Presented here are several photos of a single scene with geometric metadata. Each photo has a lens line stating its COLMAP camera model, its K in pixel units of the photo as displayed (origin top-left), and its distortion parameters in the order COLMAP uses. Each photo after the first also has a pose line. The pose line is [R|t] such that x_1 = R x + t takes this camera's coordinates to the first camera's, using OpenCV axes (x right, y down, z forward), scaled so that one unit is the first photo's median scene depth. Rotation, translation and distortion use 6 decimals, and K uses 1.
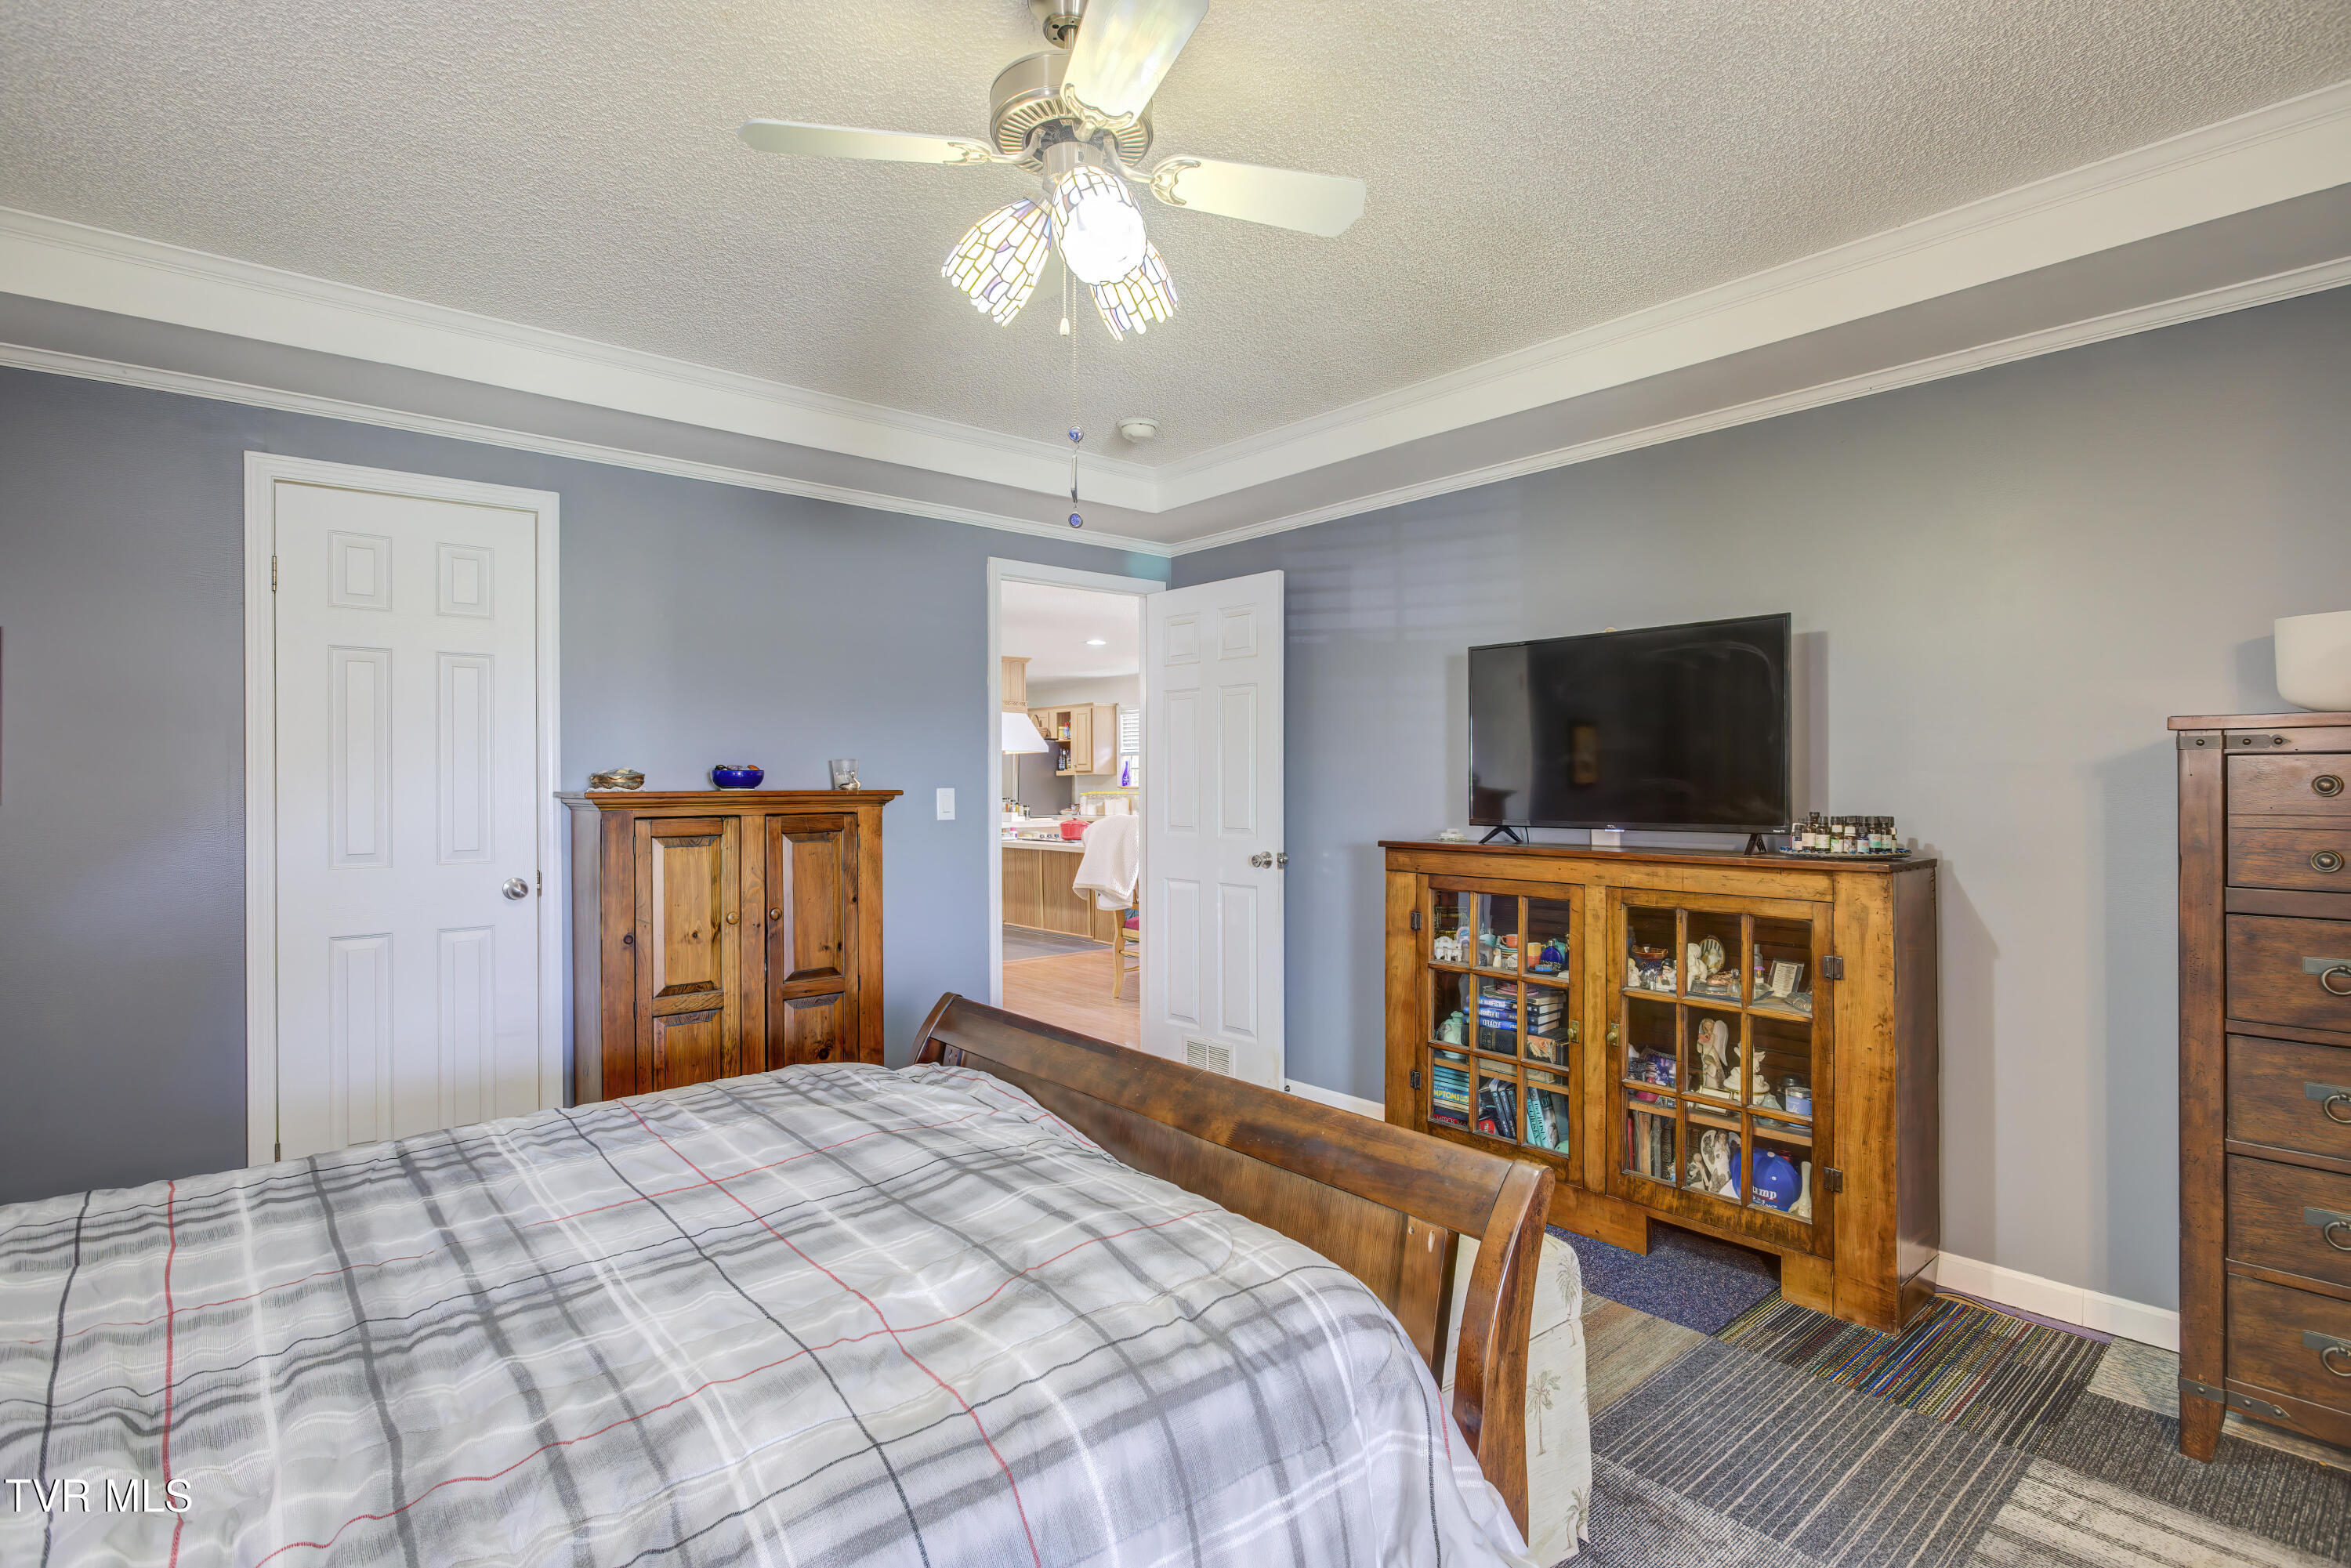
lens RADIAL K [[1140.6, 0, 1173.9], [0, 1140.6, 789.8], [0, 0, 1]] dist [-0.014856, 0.006295]
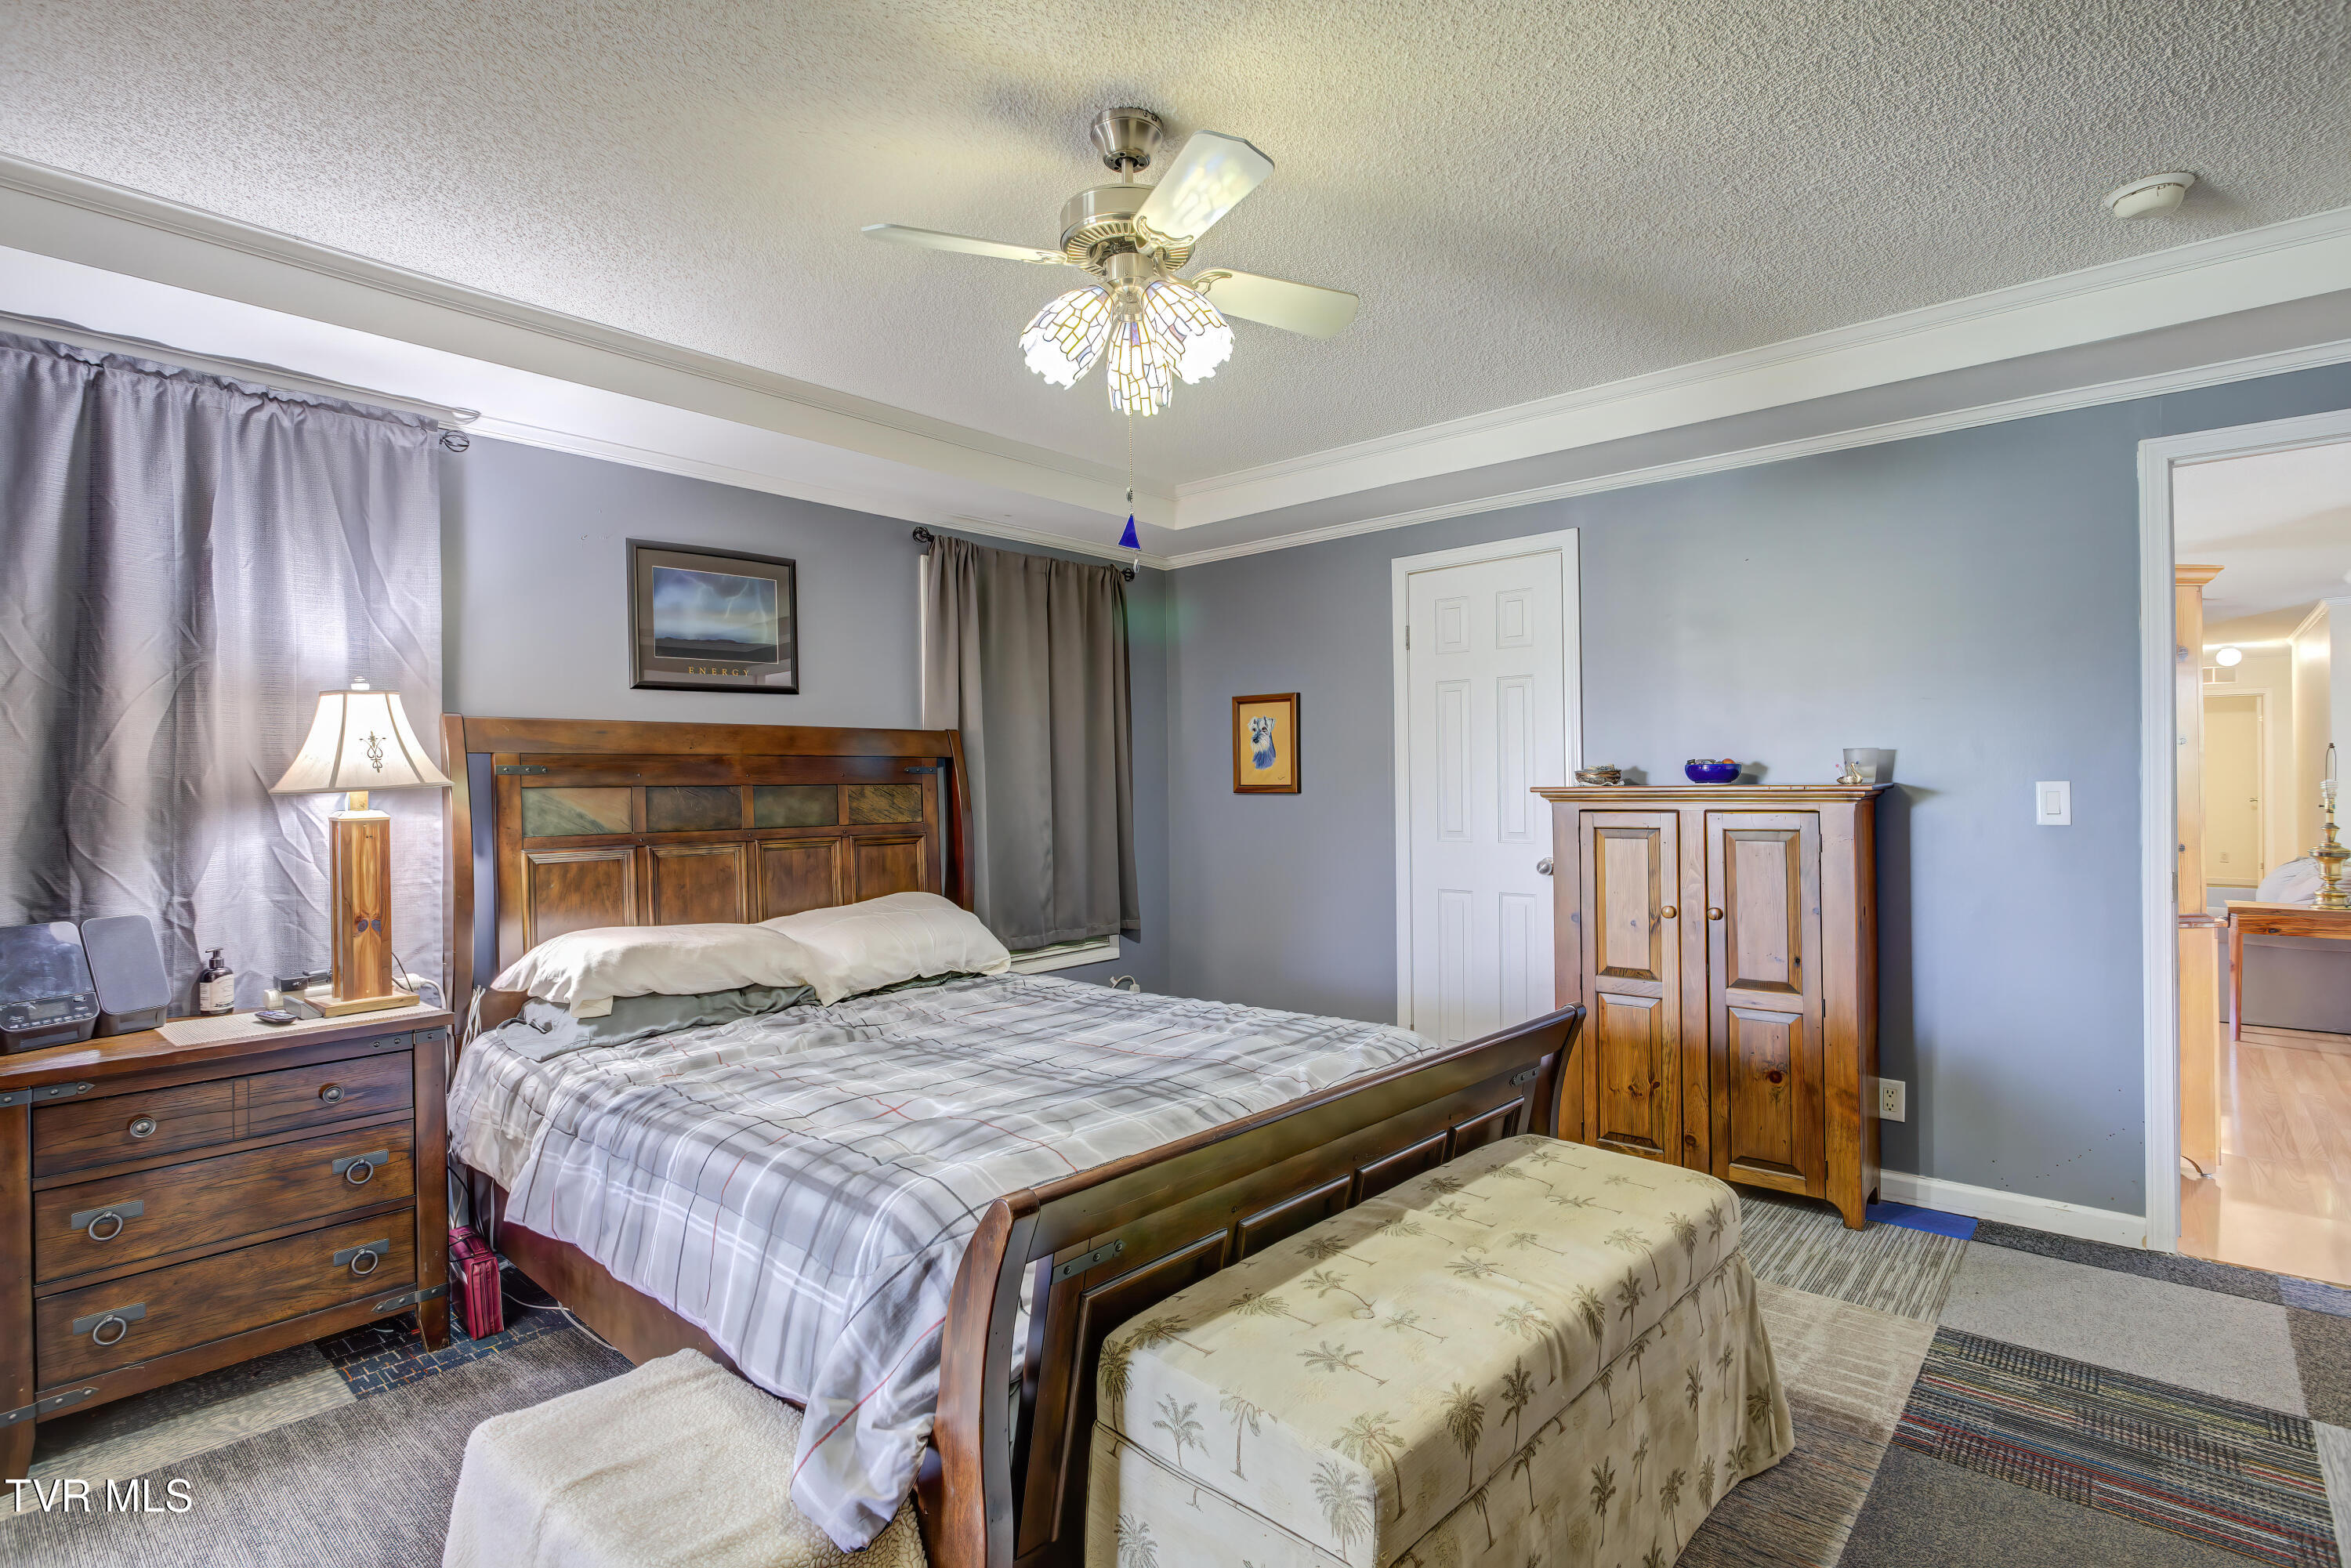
lens RADIAL K [[1140.6, 0, 1181.9], [0, 1140.6, 773.9], [0, 0, 1]] dist [-0.014856, 0.006295]
pose [[0.142150, -0.003876, -0.989838, 1.082880], [0.003793, 0.999987, -0.003371, -0.014794], [0.989838, -0.003276, 0.142163, 0.852937]]
